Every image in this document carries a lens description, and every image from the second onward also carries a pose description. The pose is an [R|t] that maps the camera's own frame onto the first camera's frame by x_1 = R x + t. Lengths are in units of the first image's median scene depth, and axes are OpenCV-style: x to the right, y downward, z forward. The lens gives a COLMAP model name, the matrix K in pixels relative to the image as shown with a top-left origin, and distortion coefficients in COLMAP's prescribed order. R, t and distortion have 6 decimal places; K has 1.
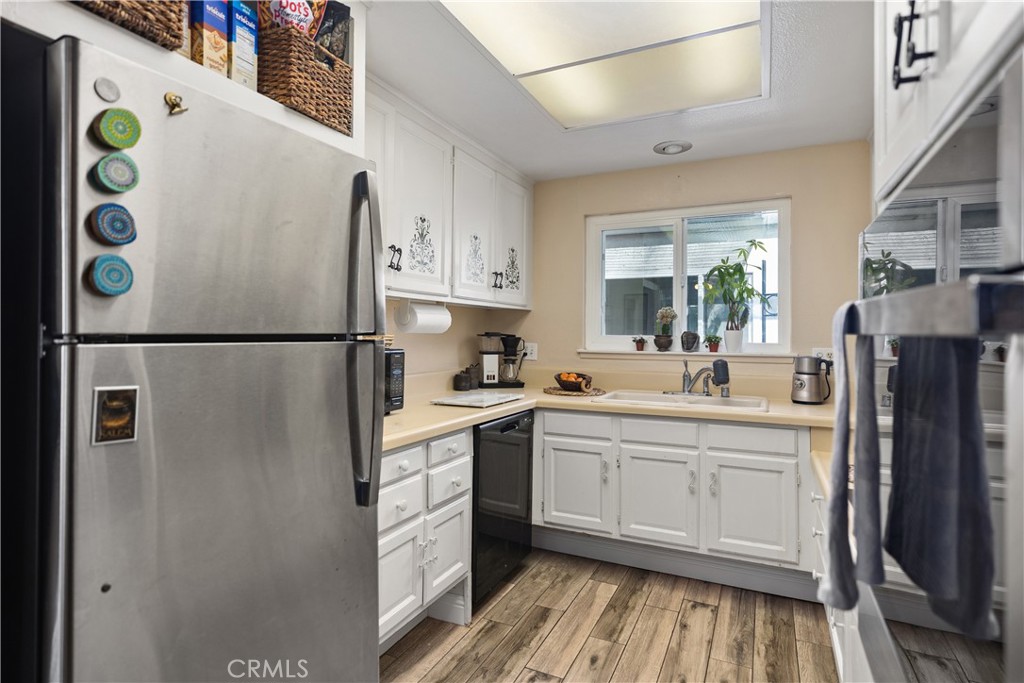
lens RADIAL K [[535.5, 0, 508.6], [0, 535.5, 329.1], [0, 0, 1]] dist [0.002160, -0.000234]
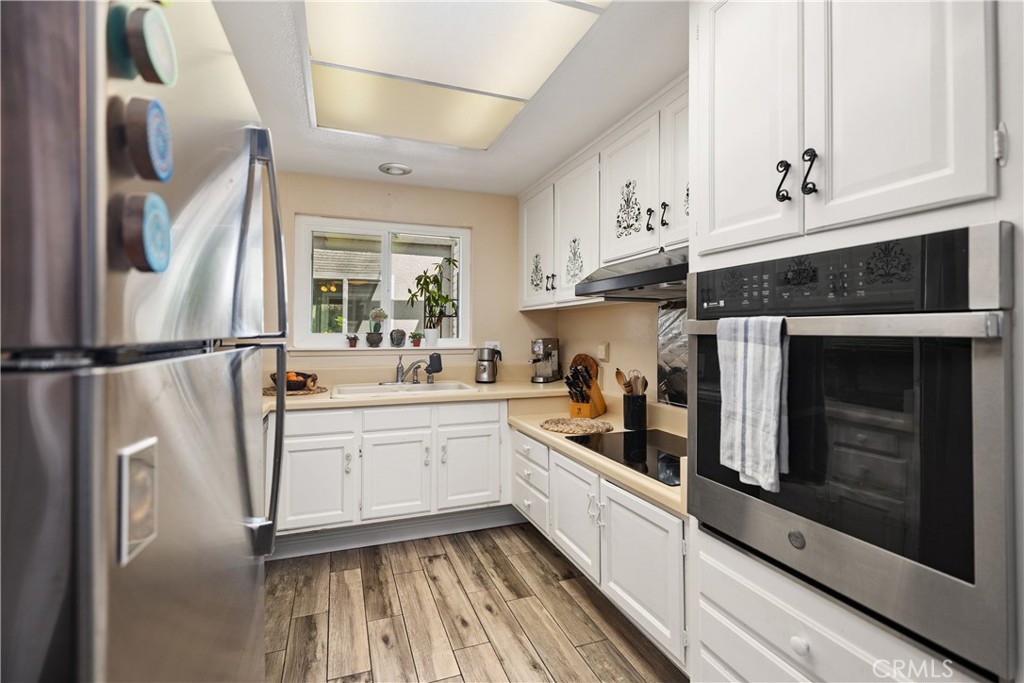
lens RADIAL K [[470.1, 0, 508.8], [0, 470.1, 324.4], [0, 0, 1]] dist [0.006116, 0.000261]
pose [[0.696606, 0.006133, 0.717427, -0.262937], [-0.004028, 0.999981, -0.004638, -0.003566], [-0.717442, 0.000341, 0.696618, 0.131849]]
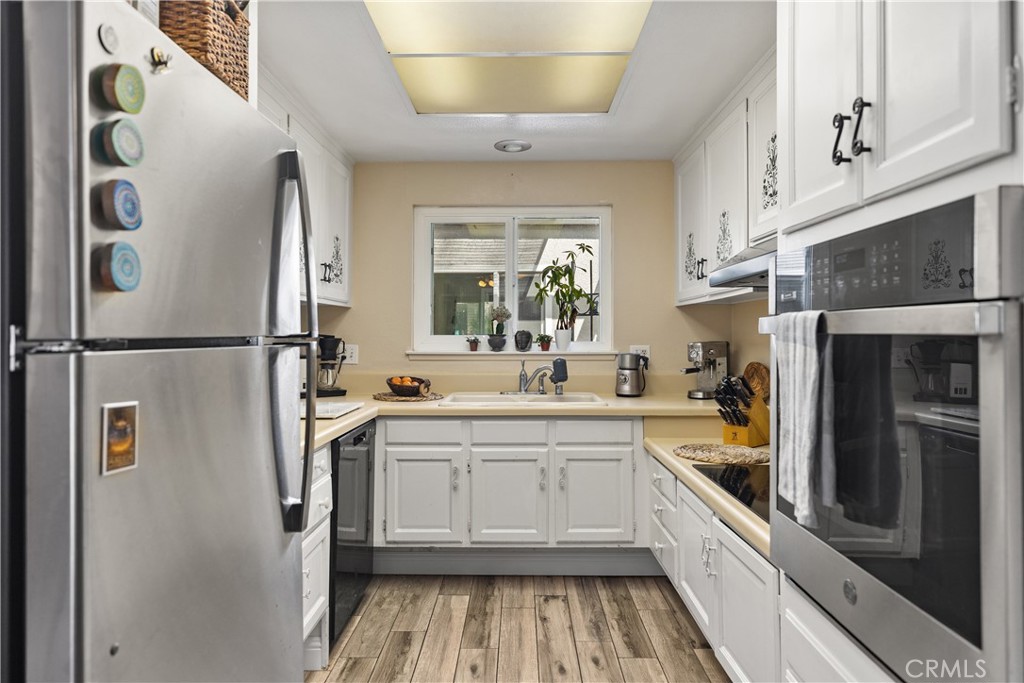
lens RADIAL K [[613.8, 0, 511.5], [0, 613.8, 325.9], [0, 0, 1]] dist [0.007971, -0.000192]
pose [[0.906835, -0.000971, 0.421486, -0.189683], [0.002348, 0.999993, -0.002749, -0.002091], [-0.421480, 0.003482, 0.906831, -0.033918]]
